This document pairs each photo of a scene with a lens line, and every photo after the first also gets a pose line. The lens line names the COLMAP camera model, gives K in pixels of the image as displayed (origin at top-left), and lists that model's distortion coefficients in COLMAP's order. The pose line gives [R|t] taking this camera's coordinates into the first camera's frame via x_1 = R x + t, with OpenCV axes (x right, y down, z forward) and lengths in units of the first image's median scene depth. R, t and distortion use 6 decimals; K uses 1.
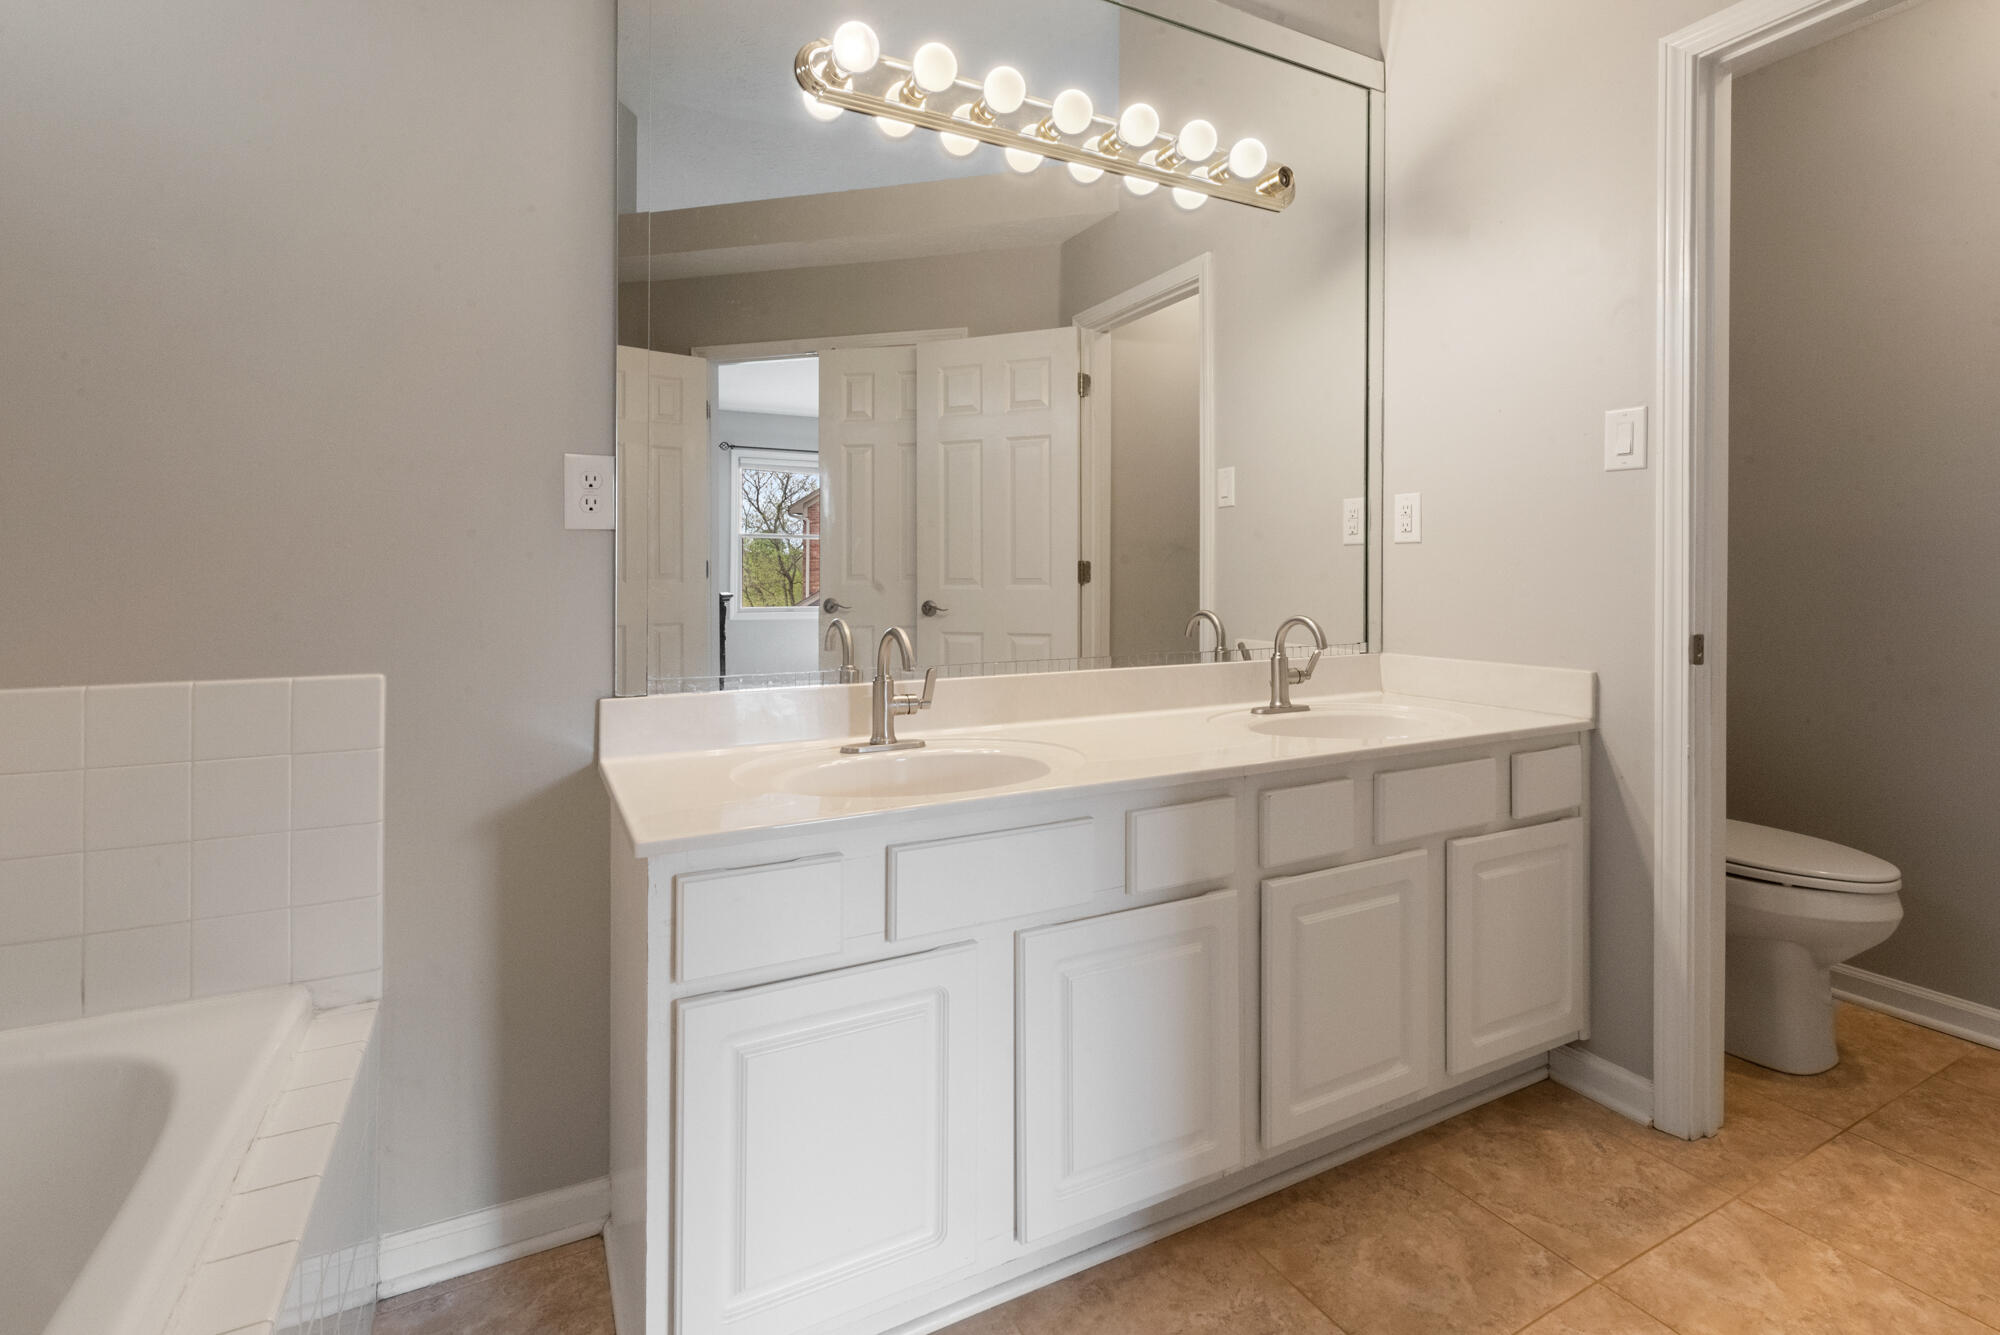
lens RADIAL K [[931.6, 0, 1004.3], [0, 931.6, 595.4], [0, 0, 1]] dist [0.000350, -0.000410]
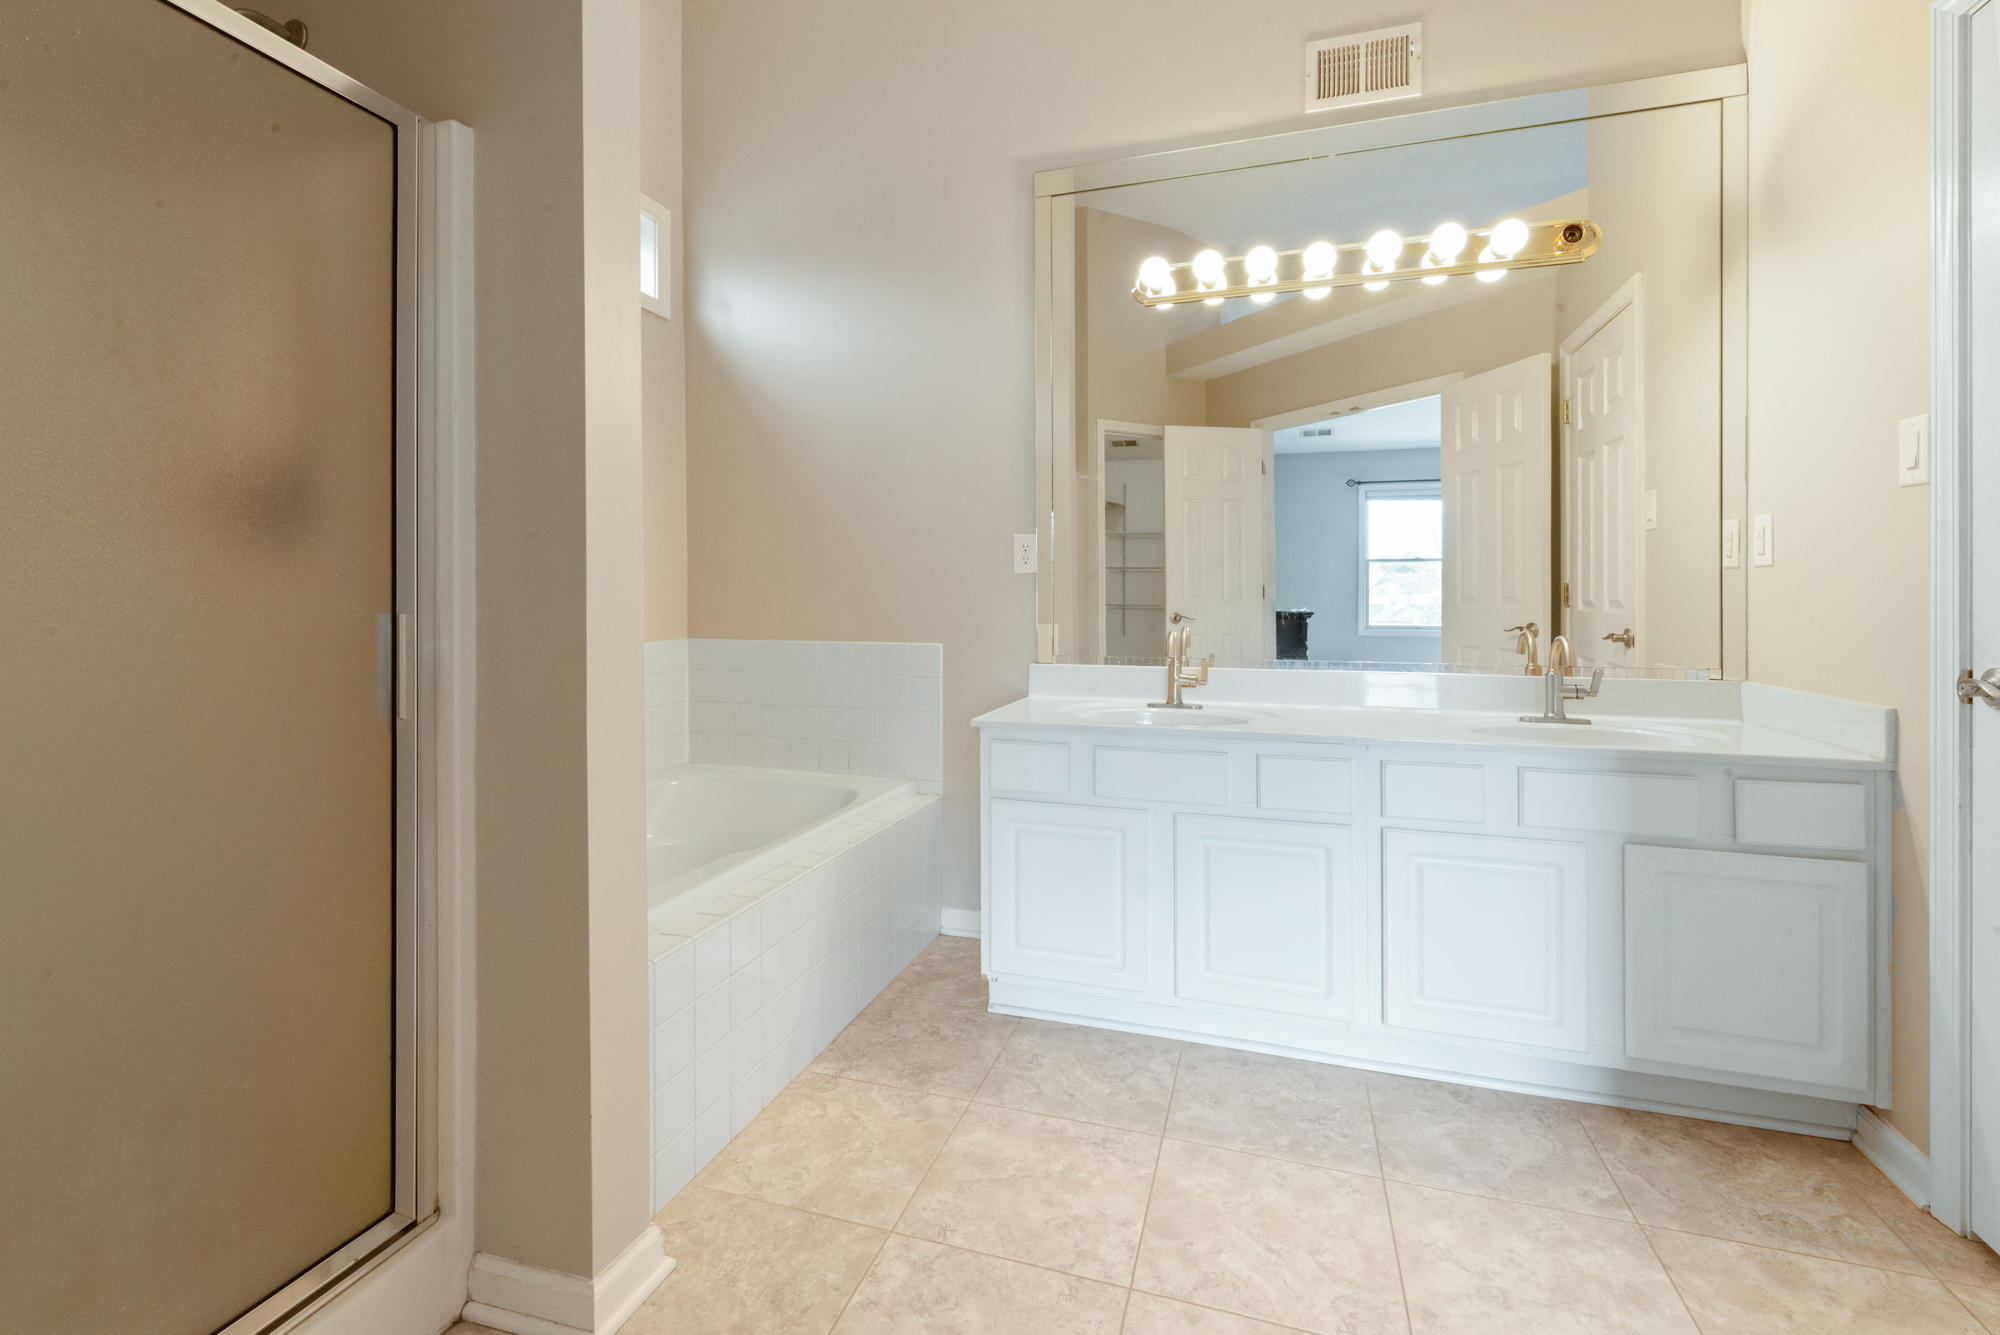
lens RADIAL K [[866.4, 0, 995.1], [0, 866.4, 653.0], [0, 0, 1]] dist [0.000942, 0.000235]
pose [[0.693813, 0.049034, -0.718484, 0.651633], [-0.015894, 0.998479, 0.052795, -0.002394], [0.719979, -0.025210, 0.693537, -0.225968]]
